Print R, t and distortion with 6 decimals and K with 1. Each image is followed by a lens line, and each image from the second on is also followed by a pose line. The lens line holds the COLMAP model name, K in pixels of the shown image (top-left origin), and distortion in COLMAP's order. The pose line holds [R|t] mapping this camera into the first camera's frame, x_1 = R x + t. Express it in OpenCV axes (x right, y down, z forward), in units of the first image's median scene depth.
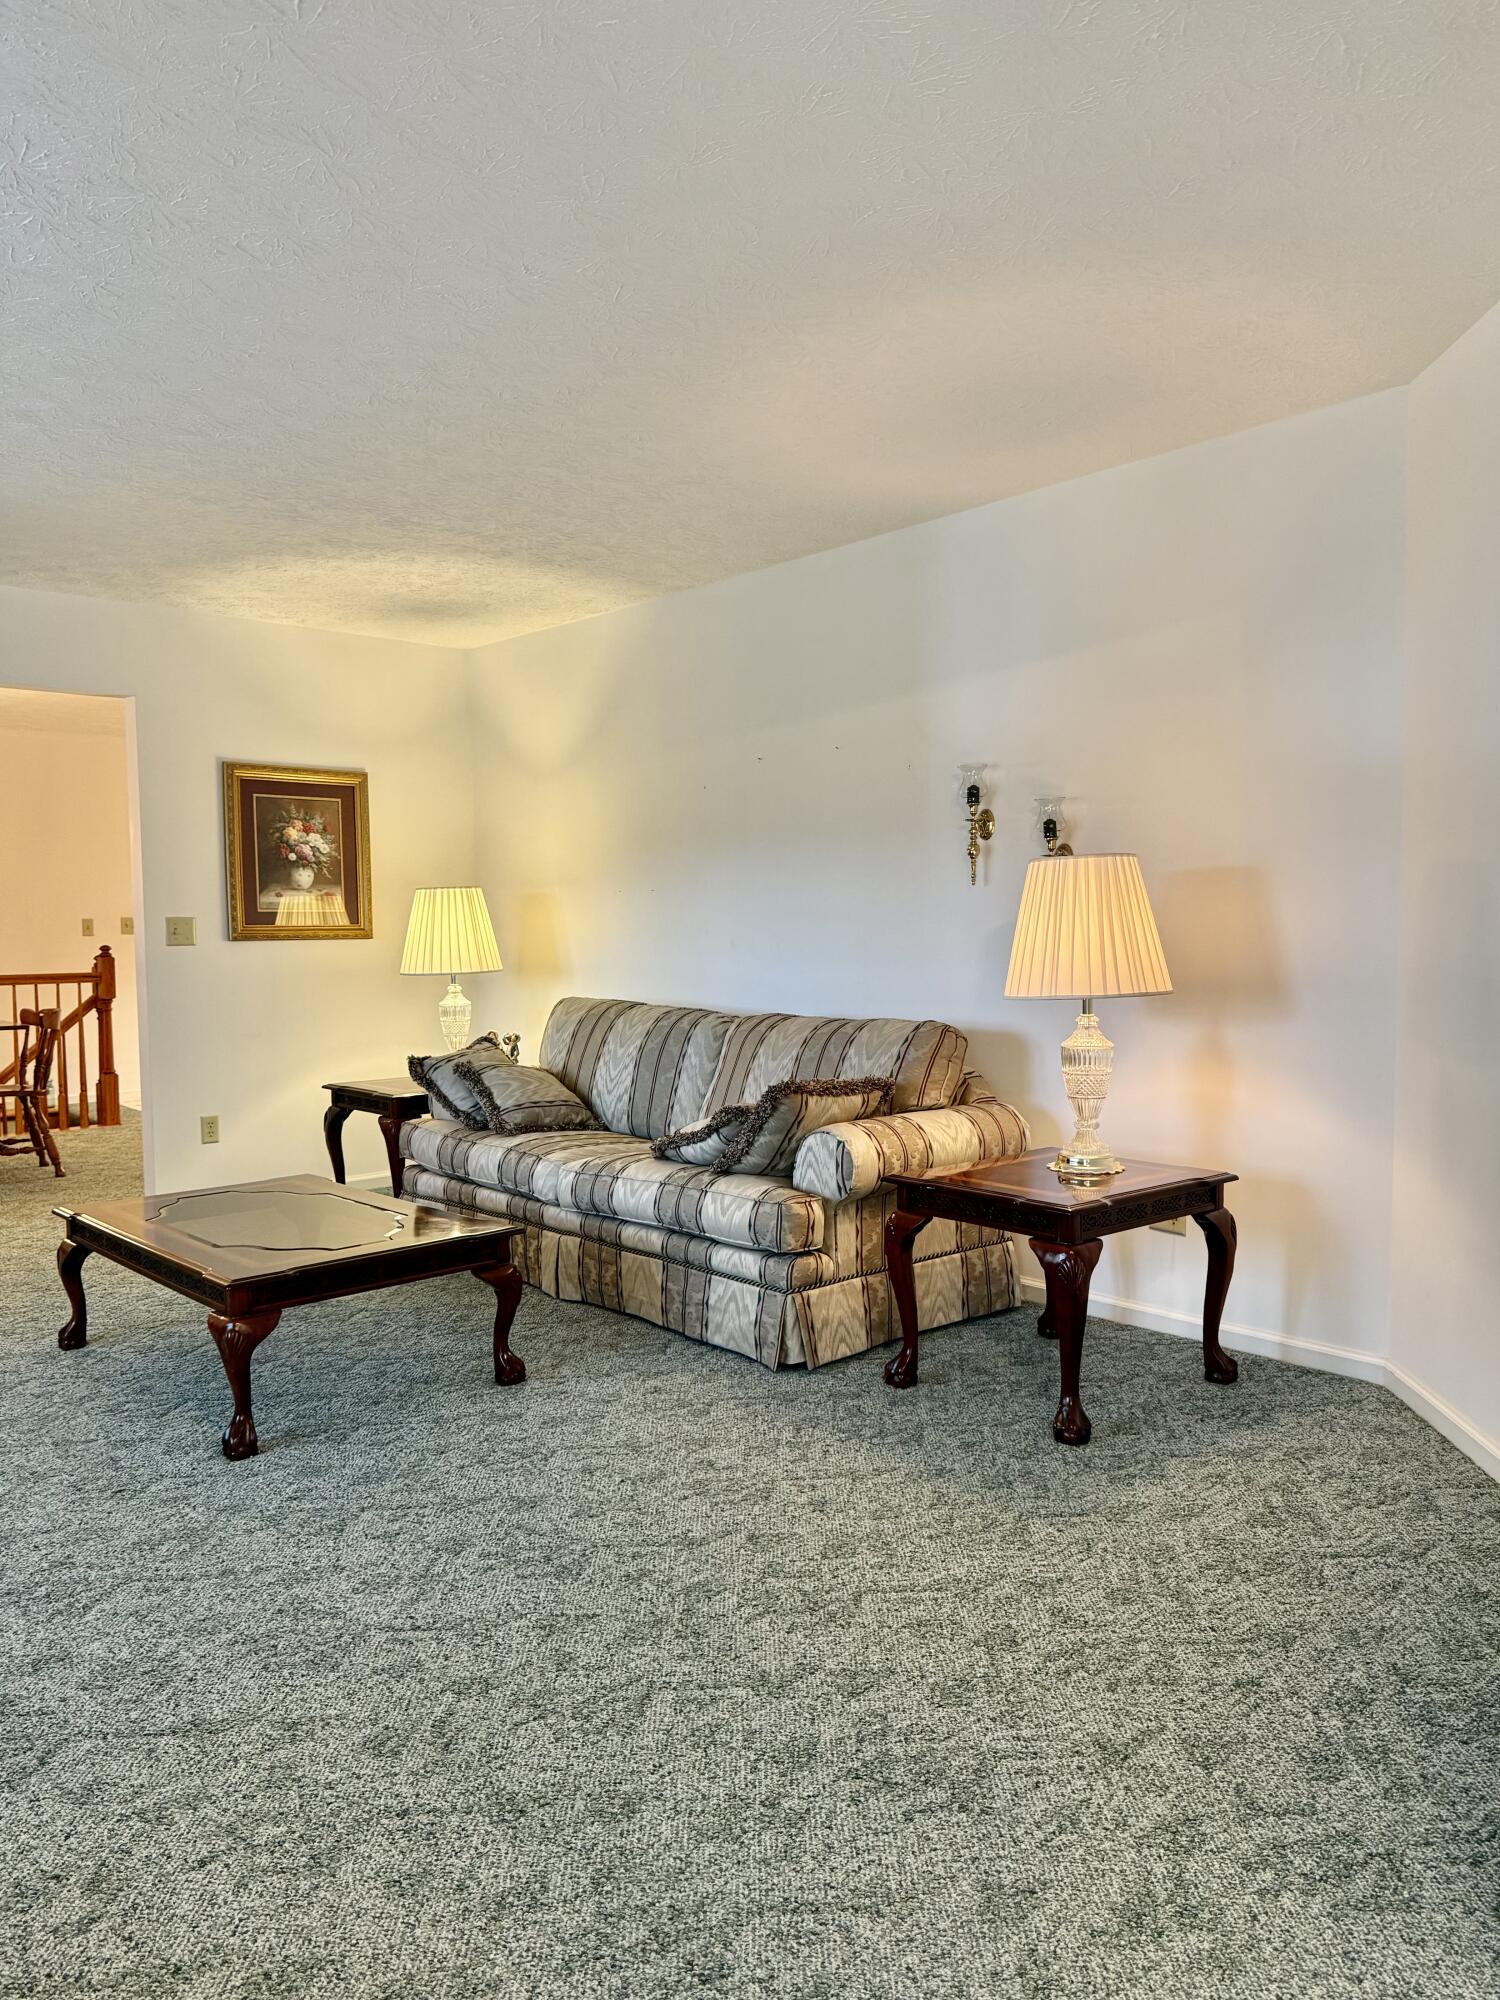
lens RADIAL K [[1504.4, 0, 750.0], [0, 1504.4, 1000.0], [0, 0, 1]] dist [0.022525, -0.014357]
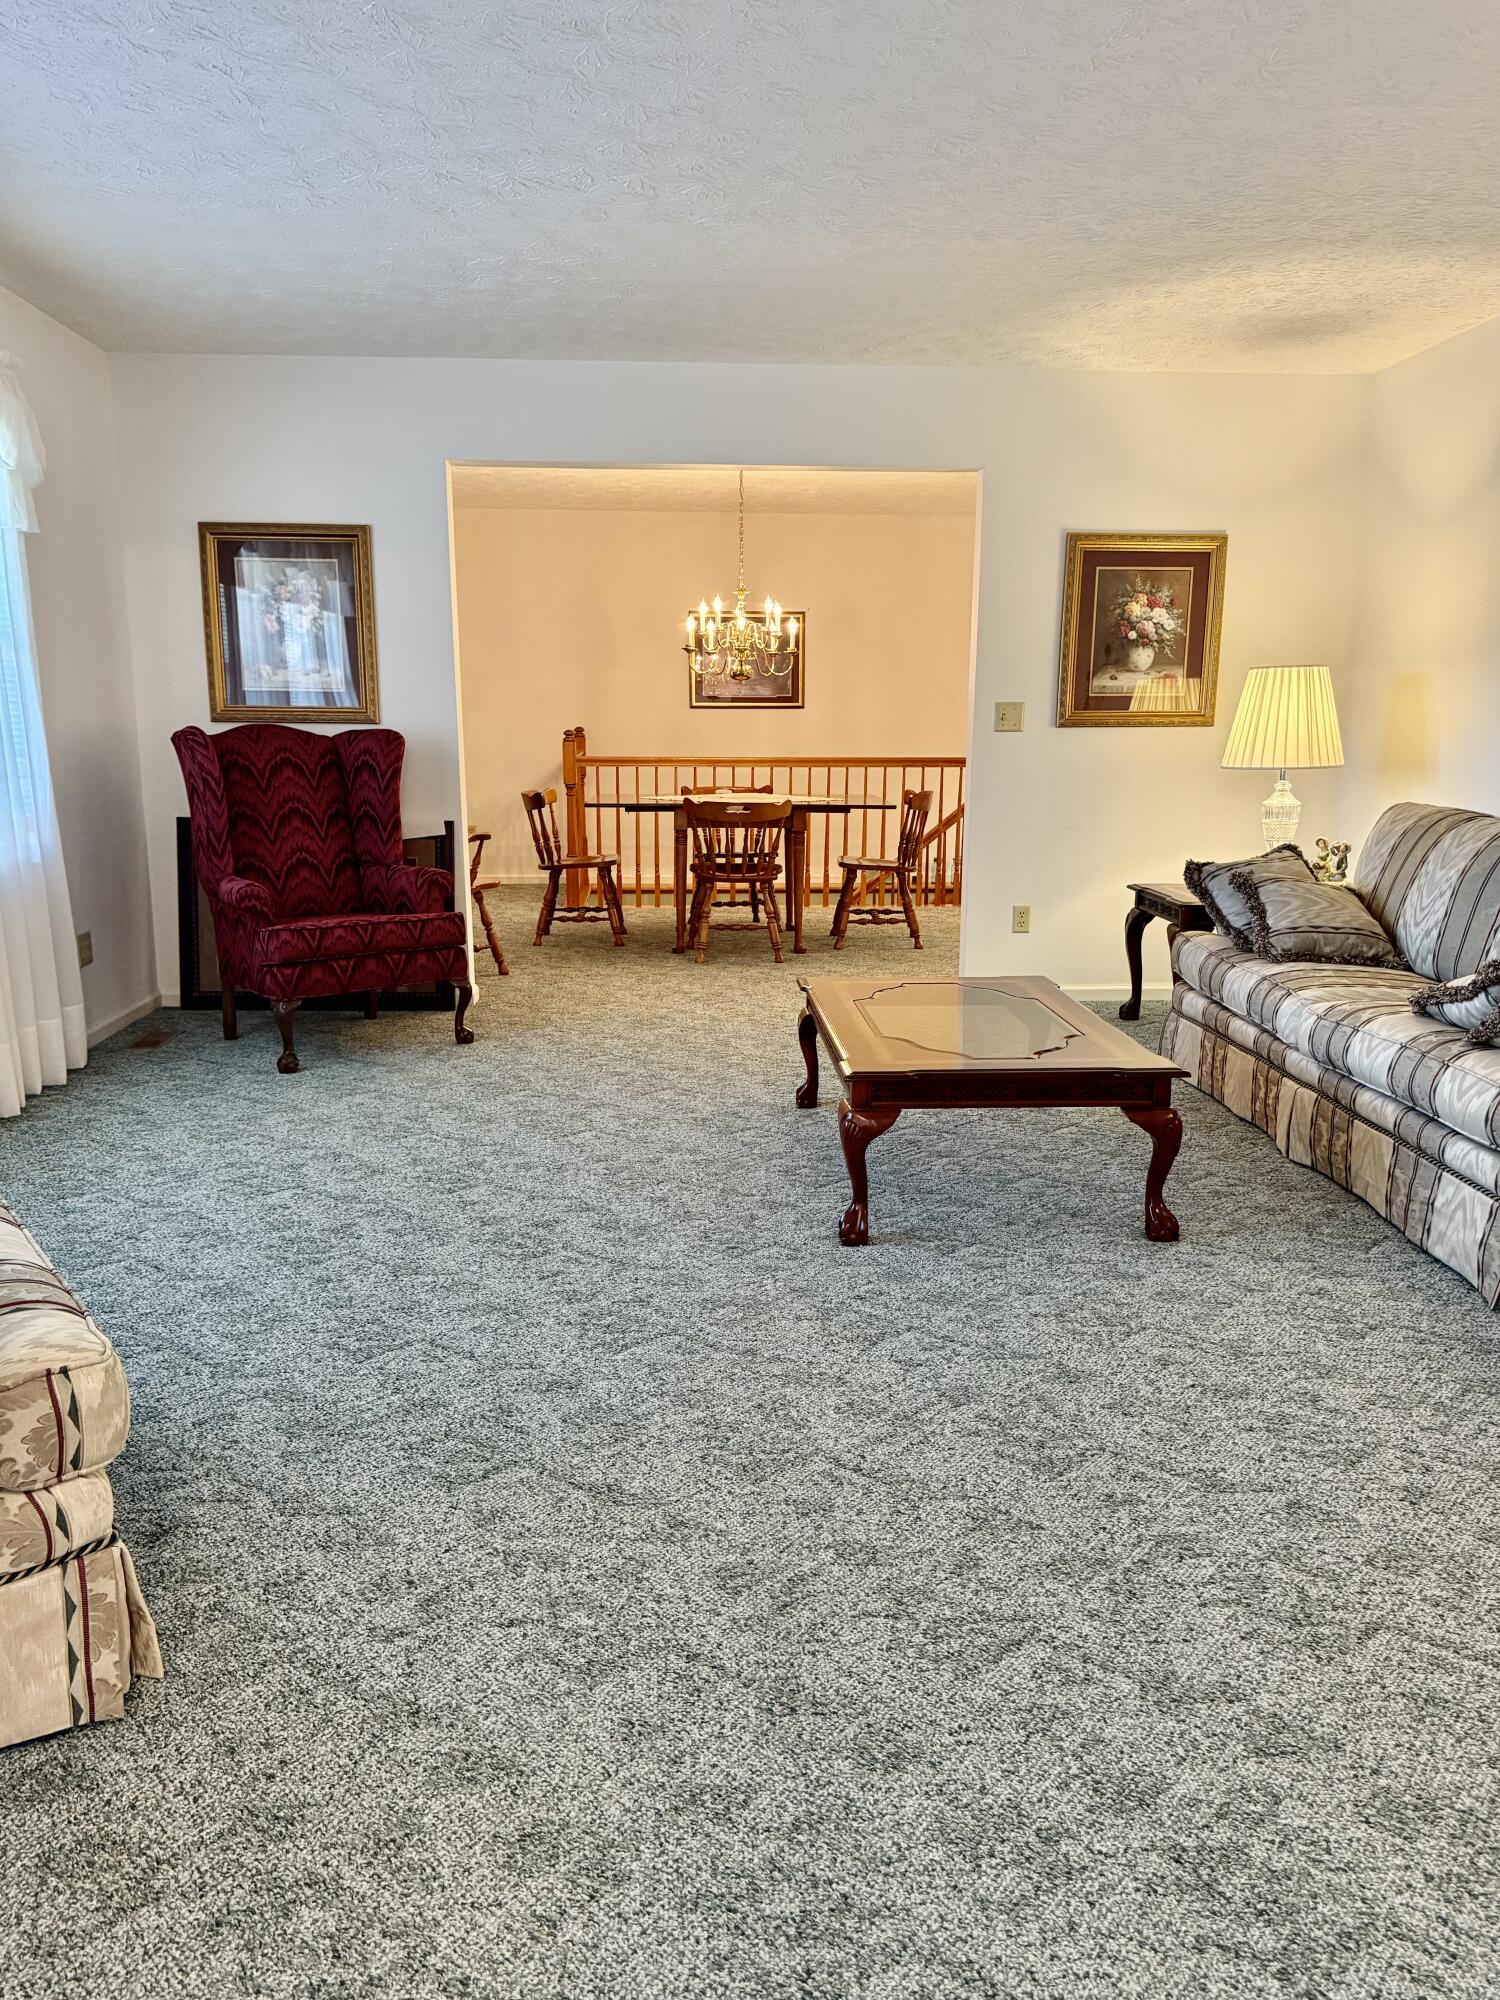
lens RADIAL K [[1504.4, 0, 750.0], [0, 1504.4, 1000.0], [0, 0, 1]] dist [0.022525, -0.014357]
pose [[0.776998, 0.137187, -0.614373, 0.143979], [-0.053074, 0.986766, 0.153218, -0.004376], [0.627262, -0.086443, 0.773996, 0.150948]]
